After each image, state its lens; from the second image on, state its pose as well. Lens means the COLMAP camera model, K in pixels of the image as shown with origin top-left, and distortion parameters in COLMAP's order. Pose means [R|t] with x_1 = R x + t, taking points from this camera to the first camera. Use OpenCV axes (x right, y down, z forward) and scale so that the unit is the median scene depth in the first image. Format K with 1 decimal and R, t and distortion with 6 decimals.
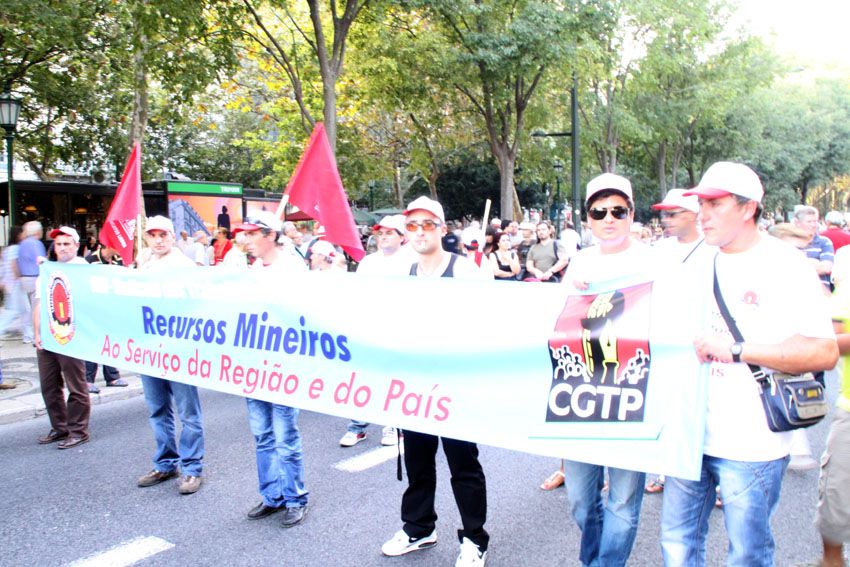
lens RADIAL K [[717.4, 0, 425.4], [0, 717.4, 282.6], [0, 0, 1]] dist [-0.007665, -0.001201]
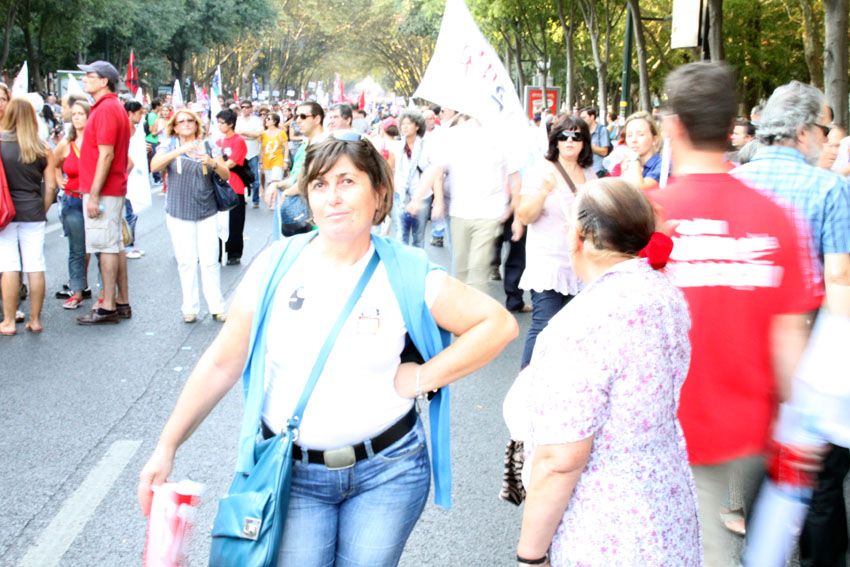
lens RADIAL K [[1381.5, 0, 425.1], [0, 1381.5, 283.3], [0, 0, 1]] dist [-0.022014, 0.000000]
pose [[0.800378, -0.007460, 0.599450, -0.117236], [-0.030058, 0.998166, 0.052555, 0.015219], [-0.598742, -0.060082, 0.798685, -0.303032]]
